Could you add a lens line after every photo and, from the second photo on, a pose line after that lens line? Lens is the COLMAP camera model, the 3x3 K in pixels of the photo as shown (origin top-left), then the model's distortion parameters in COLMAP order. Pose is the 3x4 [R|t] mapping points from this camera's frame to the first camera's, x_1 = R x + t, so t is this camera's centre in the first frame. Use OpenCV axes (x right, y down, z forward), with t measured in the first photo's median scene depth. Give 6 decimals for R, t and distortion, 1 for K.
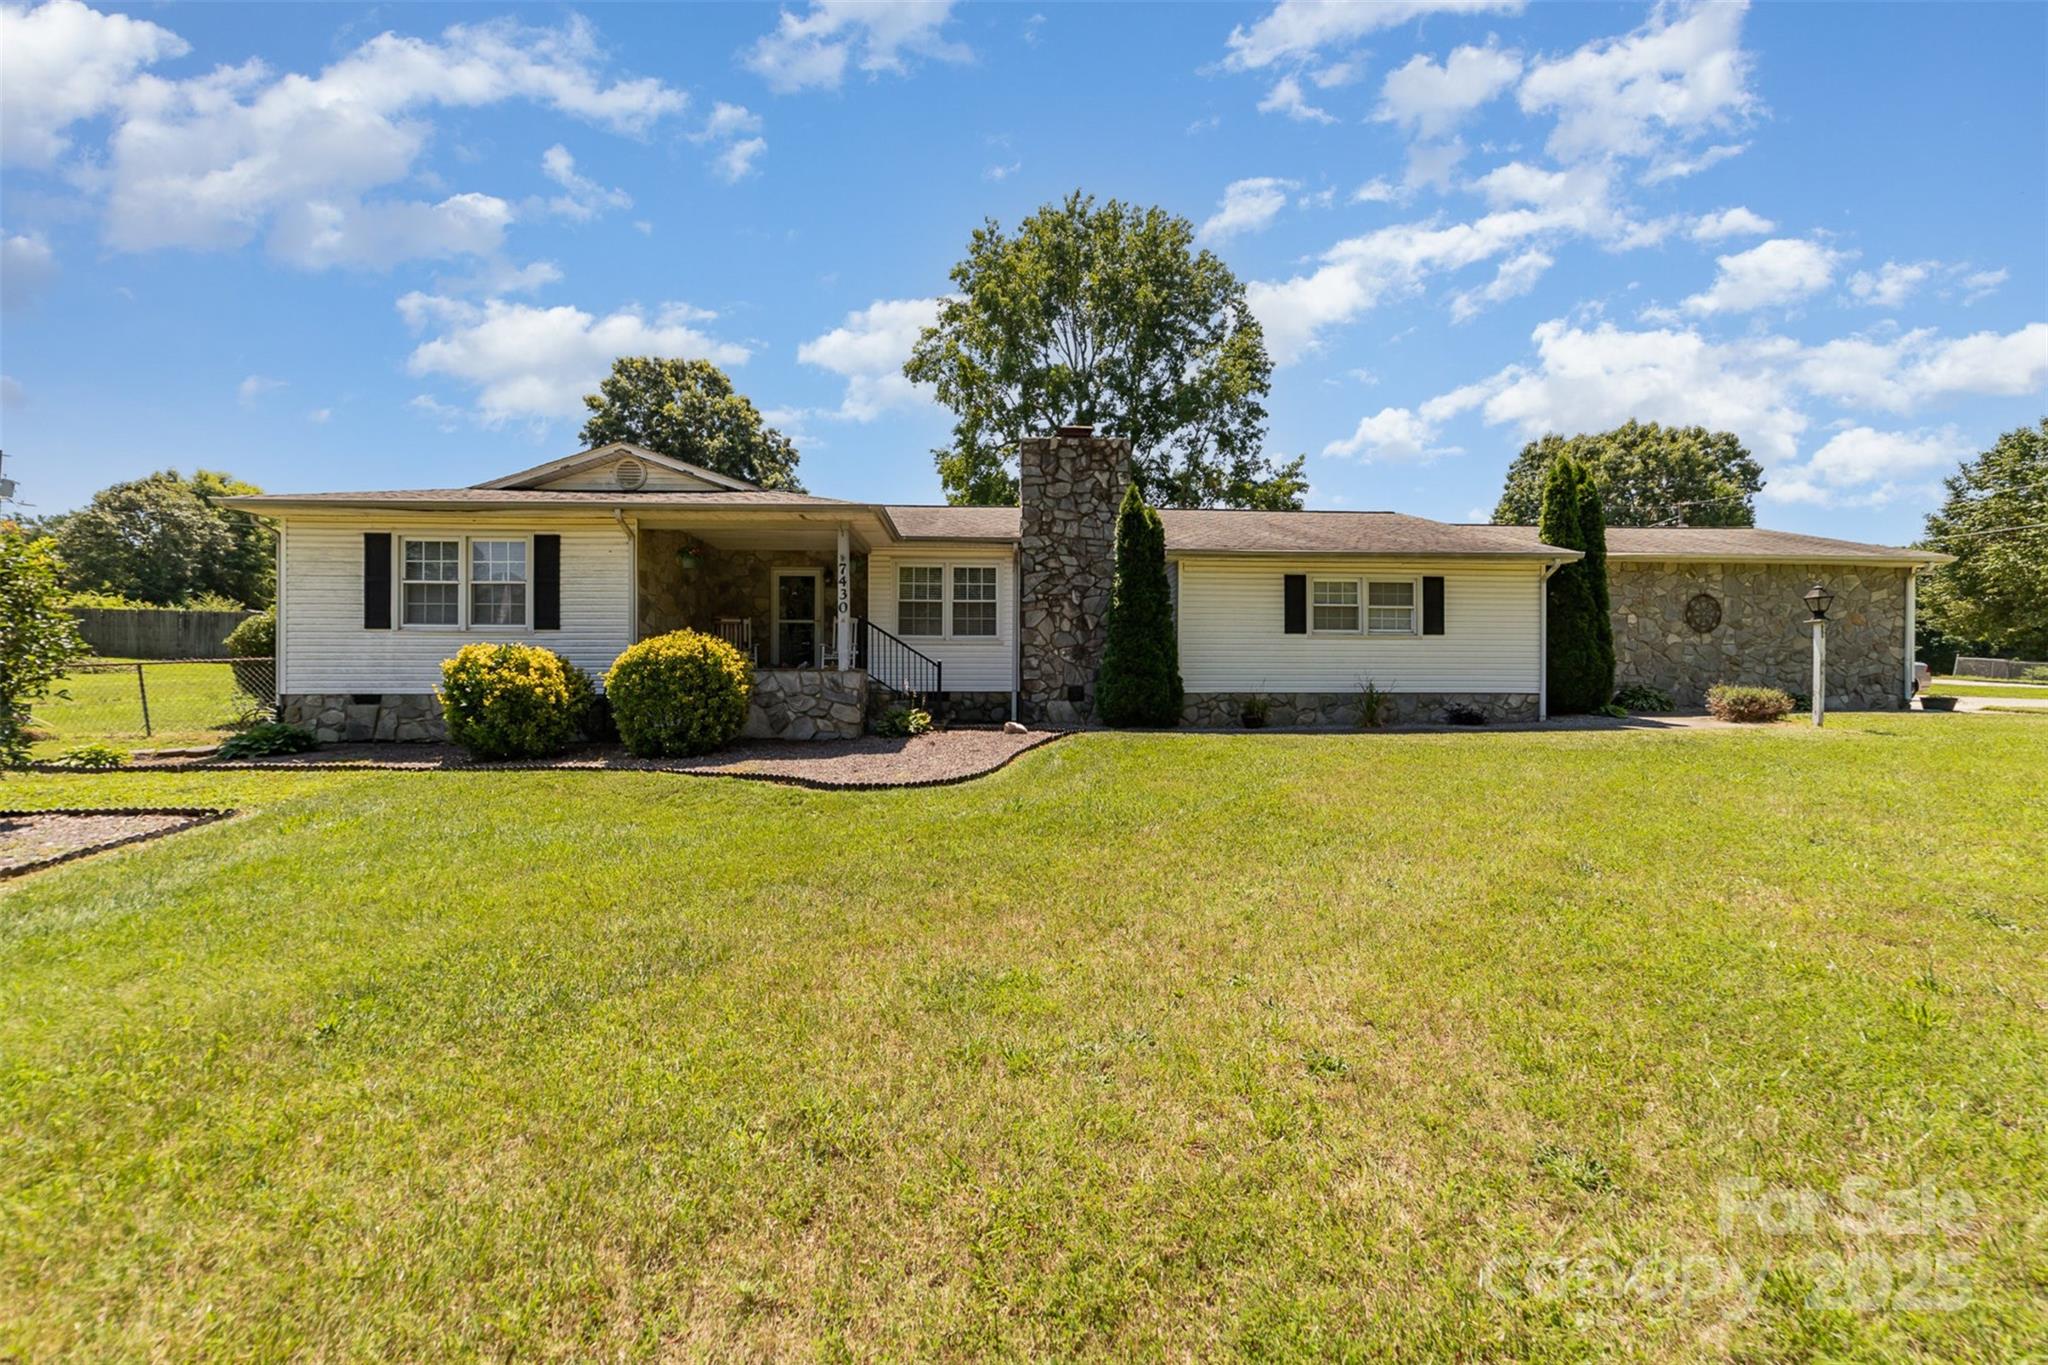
lens RADIAL K [[795.9, 0, 1024.0], [0, 795.9, 682.5], [0, 0, 1]] dist [-0.000902, 0.000650]
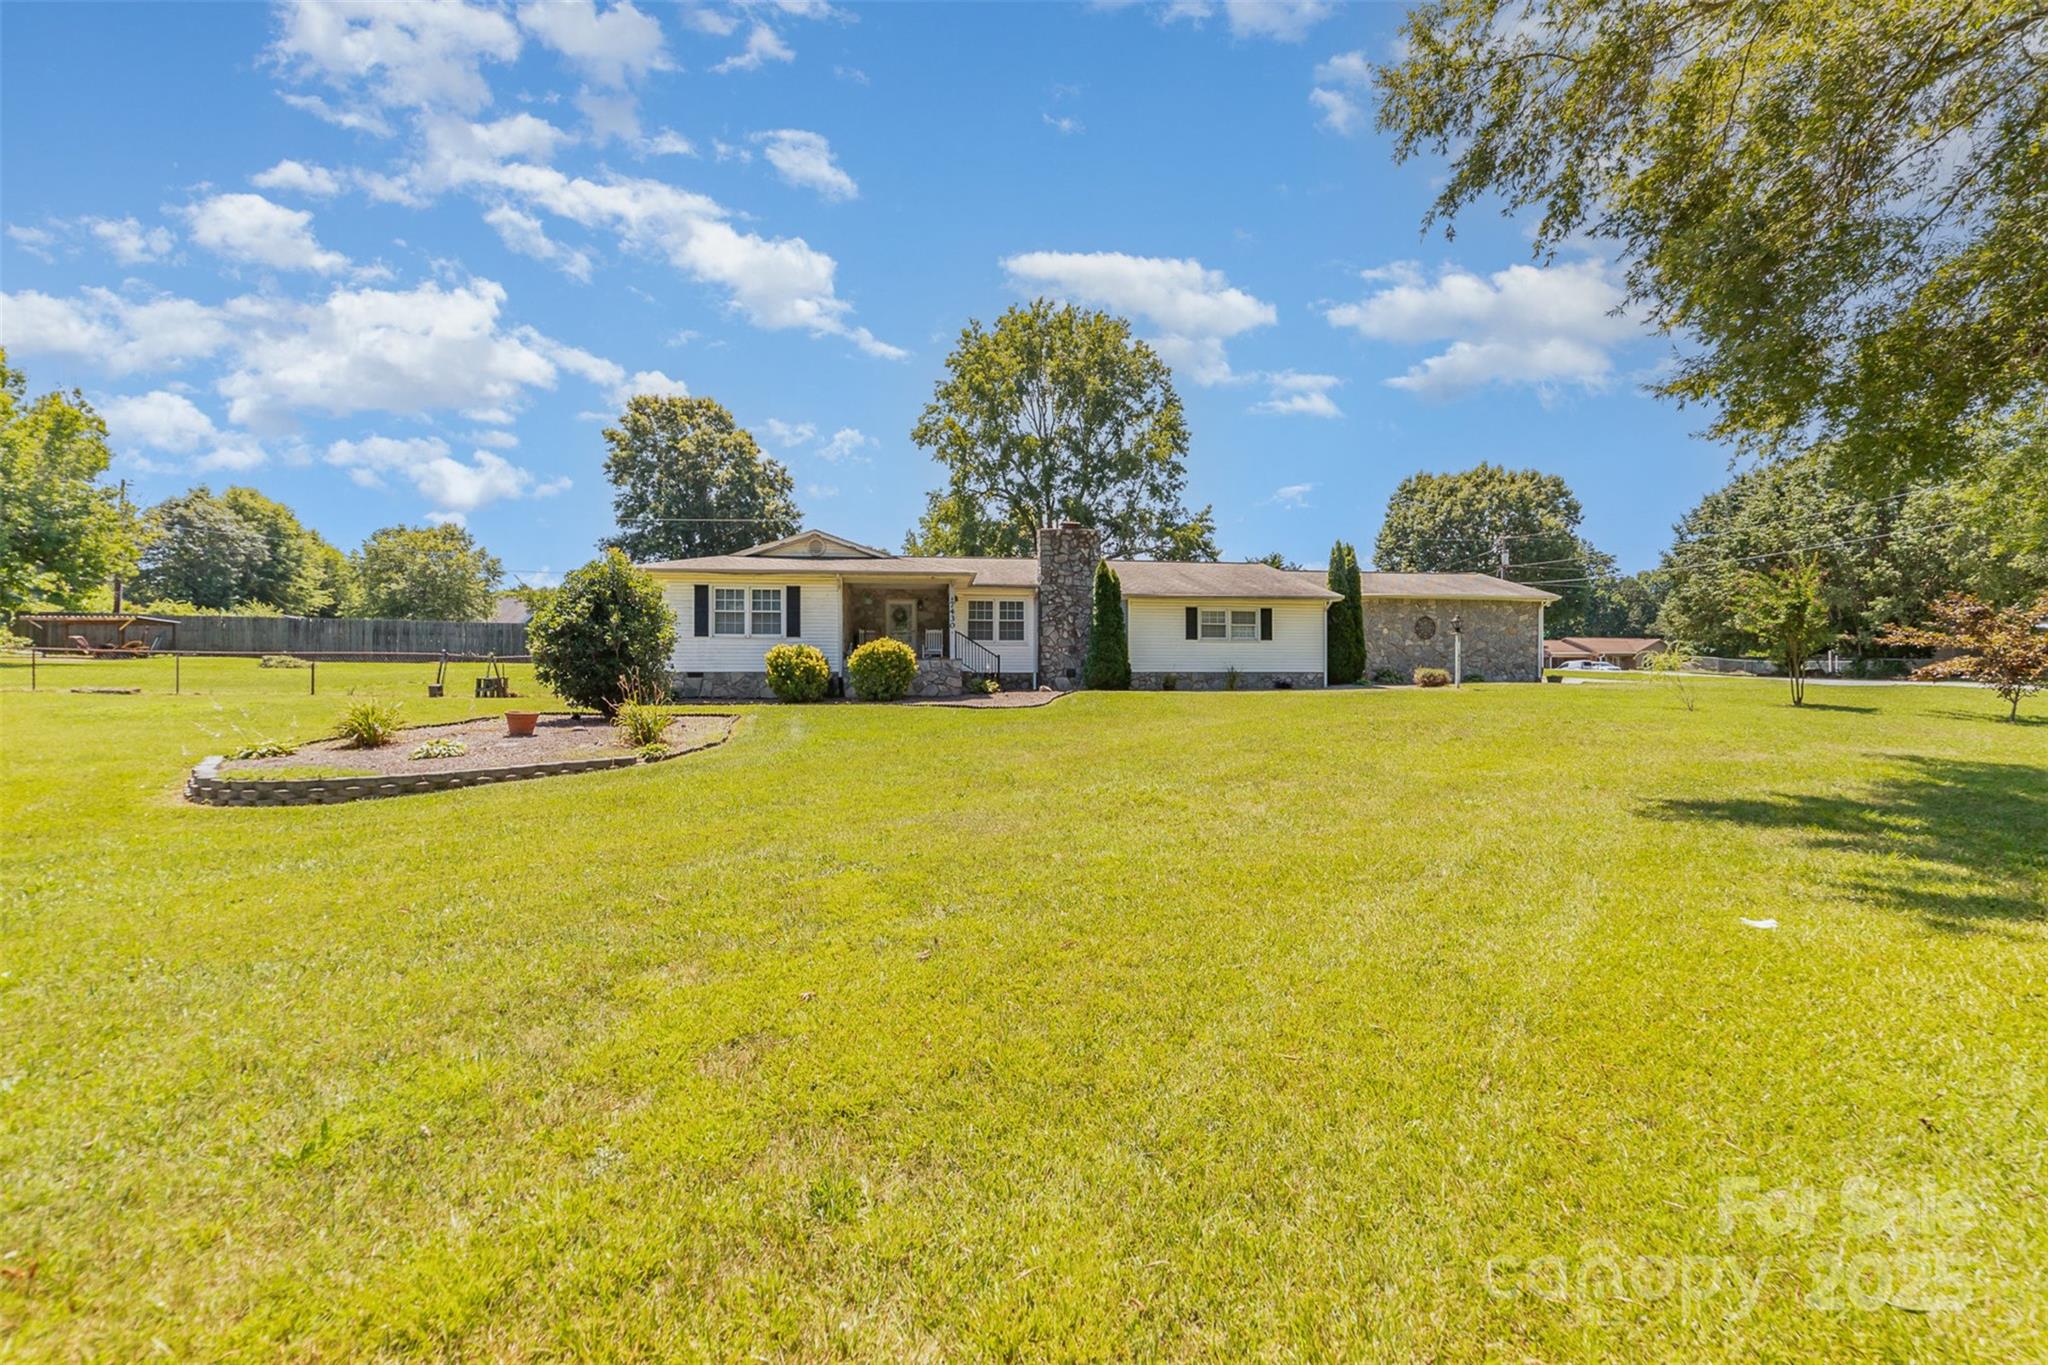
lens RADIAL K [[795.9, 0, 1024.0], [0, 795.9, 682.5], [0, 0, 1]] dist [-0.000902, 0.000650]
pose [[0.996690, -0.002895, 0.081240, -0.069925], [0.003239, 0.999986, -0.004102, 0.015847], [-0.081227, 0.004351, 0.996686, -0.290190]]
